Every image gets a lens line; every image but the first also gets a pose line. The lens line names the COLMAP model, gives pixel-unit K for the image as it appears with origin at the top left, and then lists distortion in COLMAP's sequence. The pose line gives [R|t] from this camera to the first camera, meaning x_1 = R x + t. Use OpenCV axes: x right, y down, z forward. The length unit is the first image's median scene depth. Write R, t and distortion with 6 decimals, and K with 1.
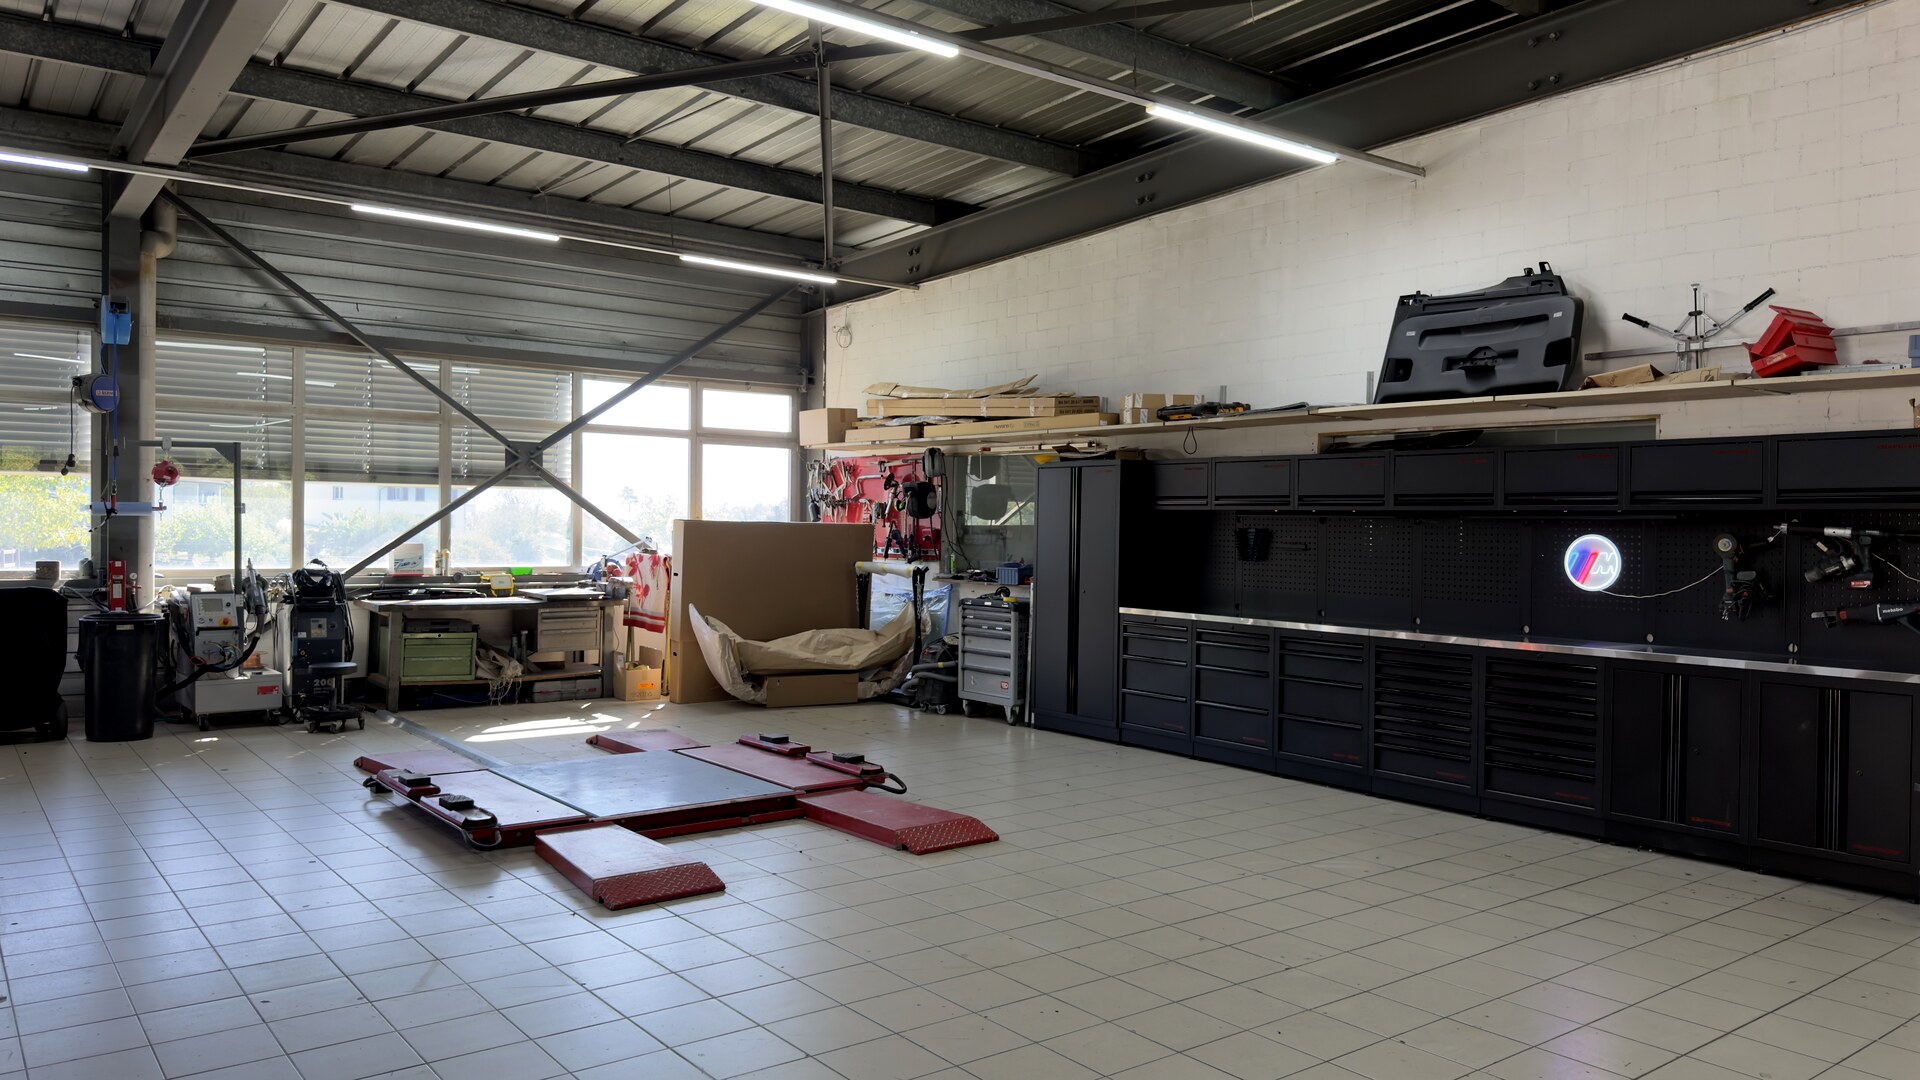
lens RADIAL K [[1371.6, 0, 960.0], [0, 1371.6, 540.0], [0, 0, 1]] dist [0.002778, -0.000428]
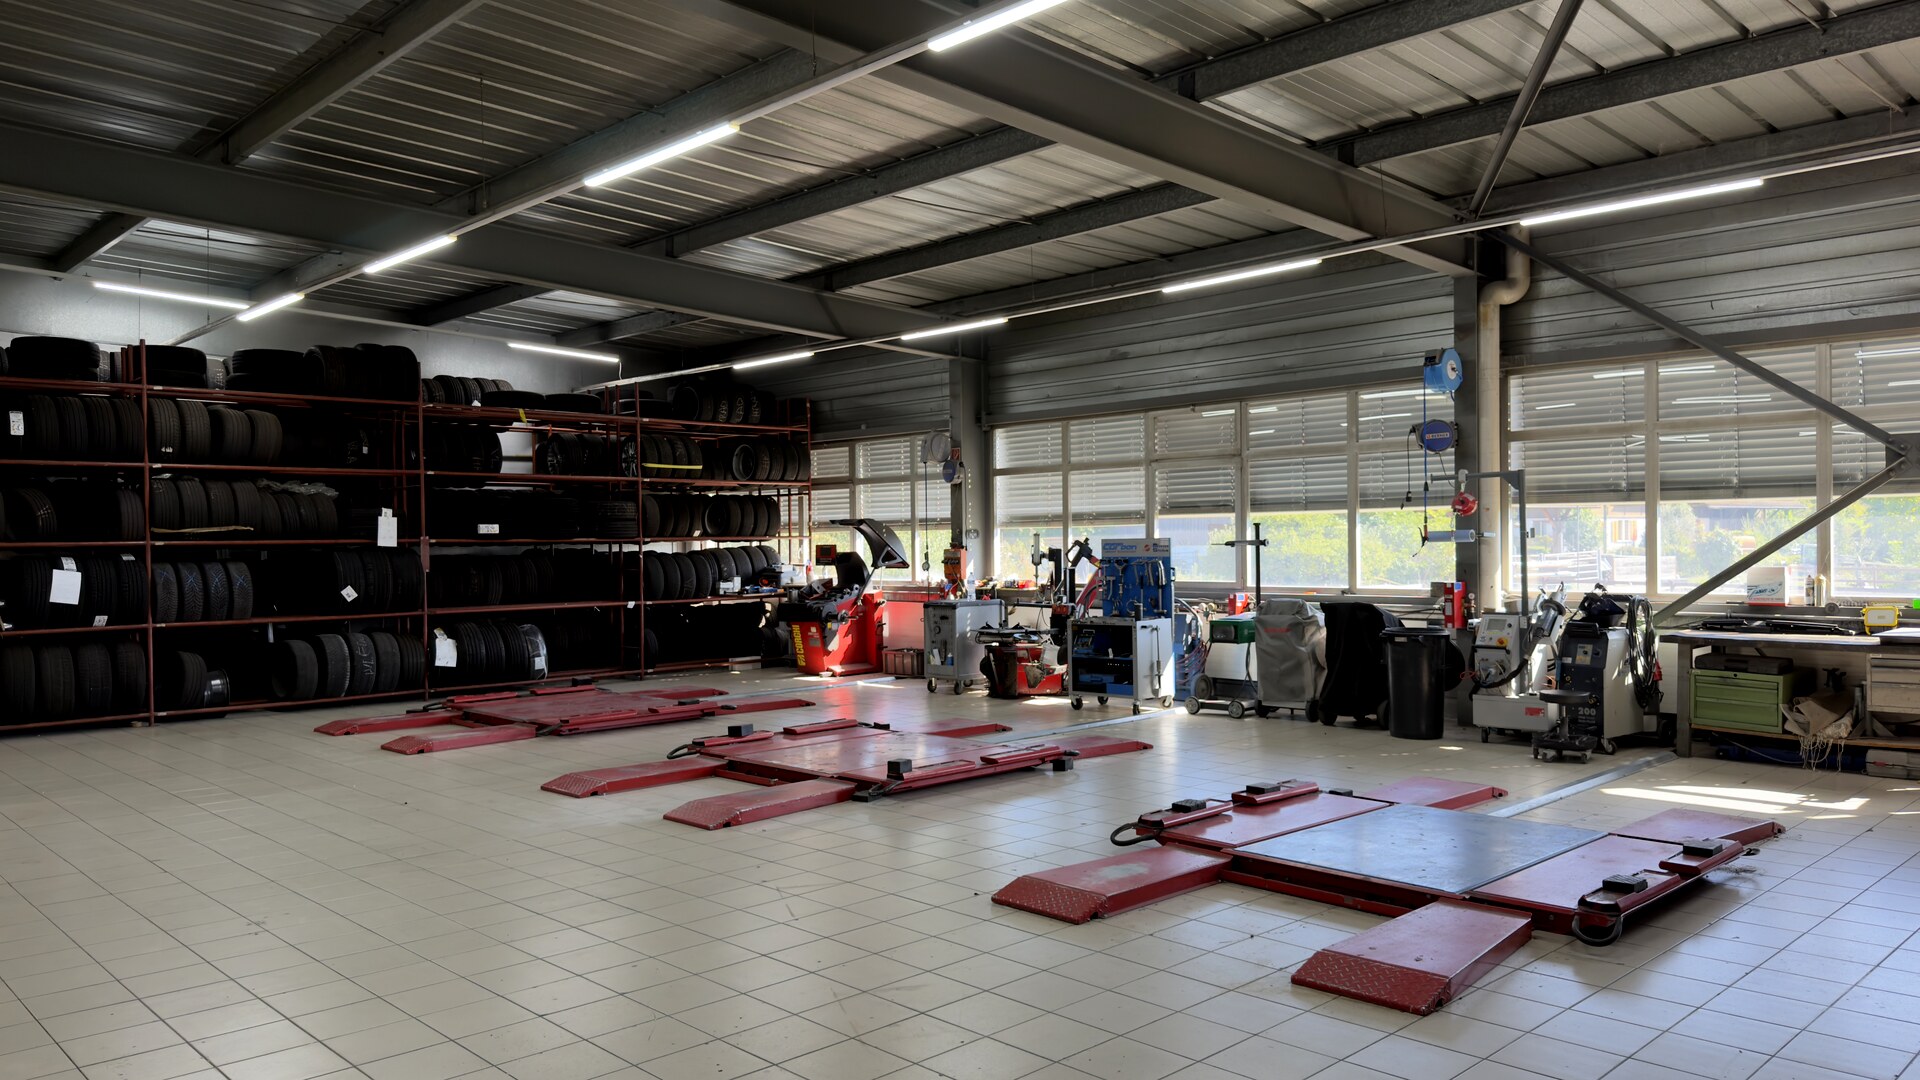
lens RADIAL K [[1363.1, 0, 960.0], [0, 1363.1, 540.0], [0, 0, 1]] dist [-0.000349, -0.077938]
pose [[0.020550, -0.018167, -0.999624, 0.466632], [0.001769, 0.999834, -0.018135, -0.000048], [0.999787, -0.001396, 0.020579, 0.522547]]
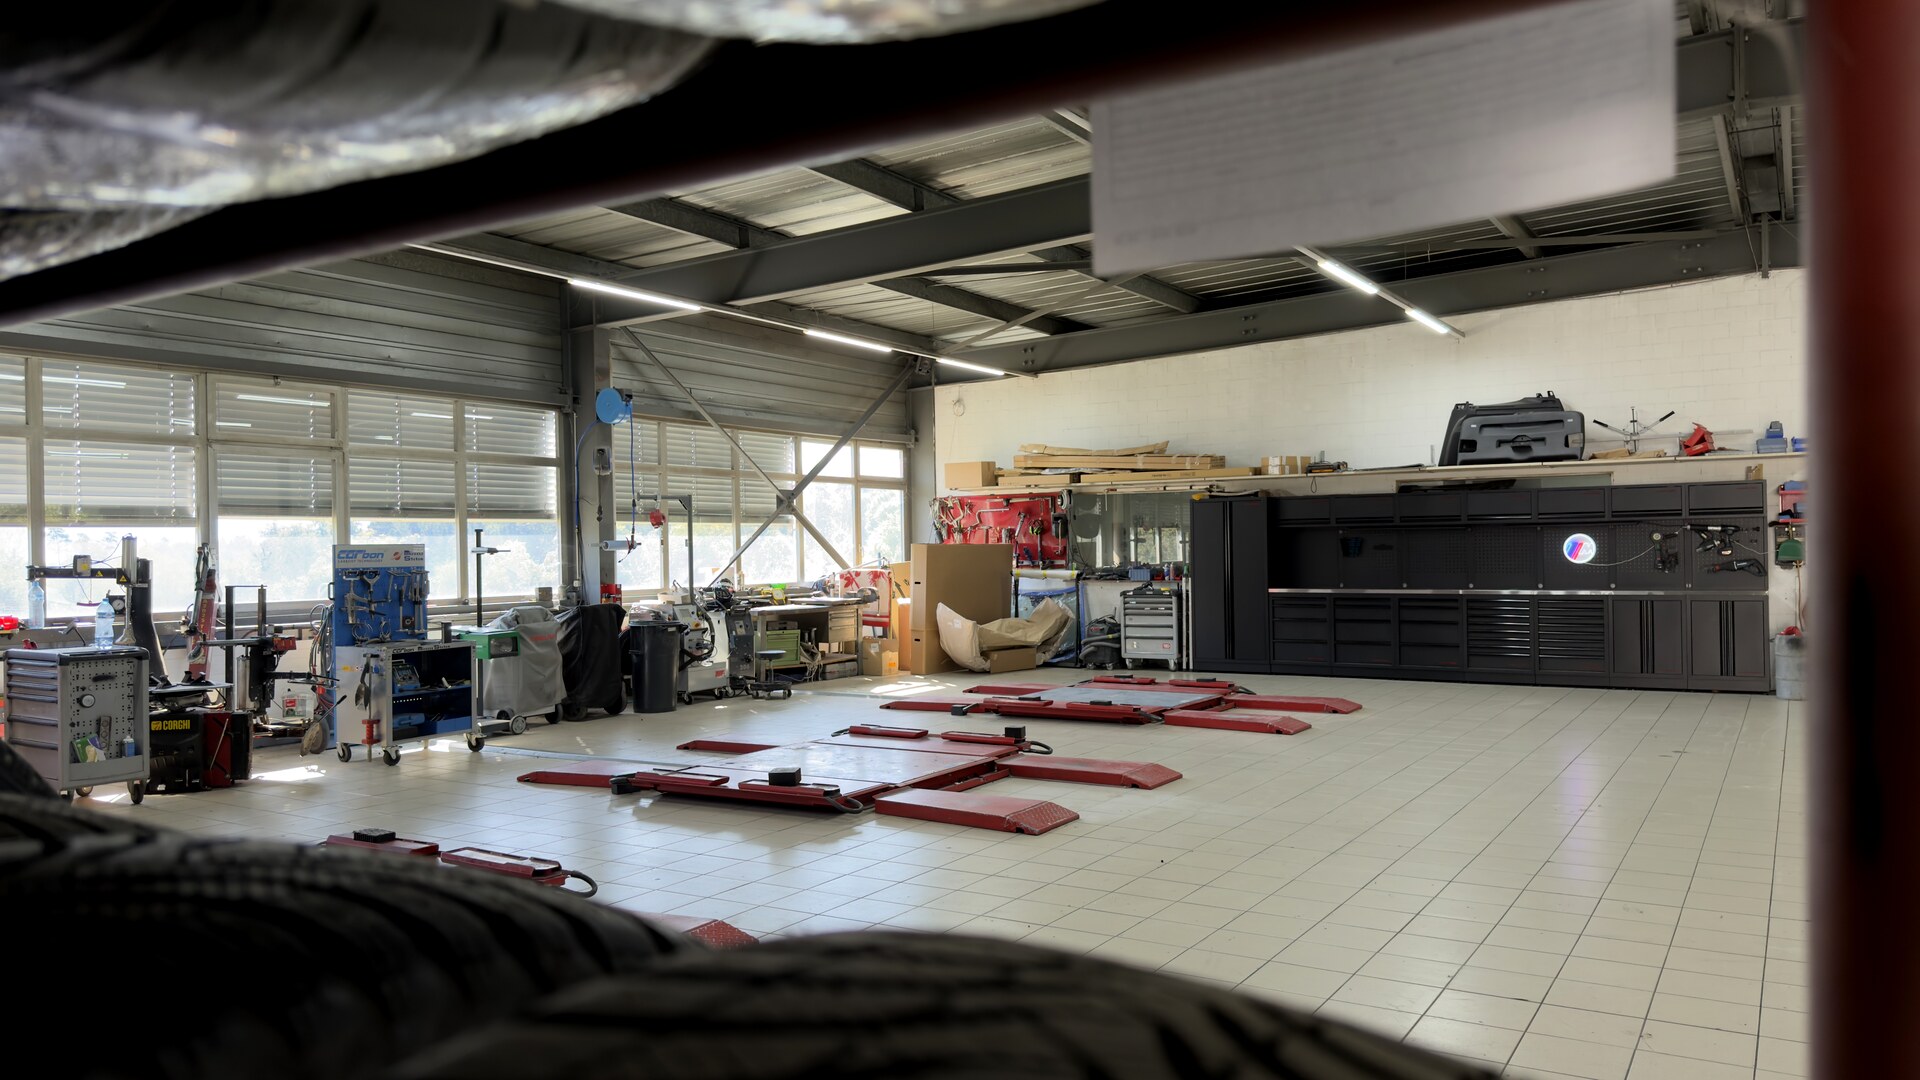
lens RADIAL K [[1371.6, 0, 960.0], [0, 1371.6, 540.0], [0, 0, 1]] dist [0.002778, -0.000428]
pose [[0.947645, -0.027525, 0.318136, -0.672229], [0.033074, 0.999380, -0.012054, -0.000586], [-0.317607, 0.021945, 0.947968, -0.375960]]
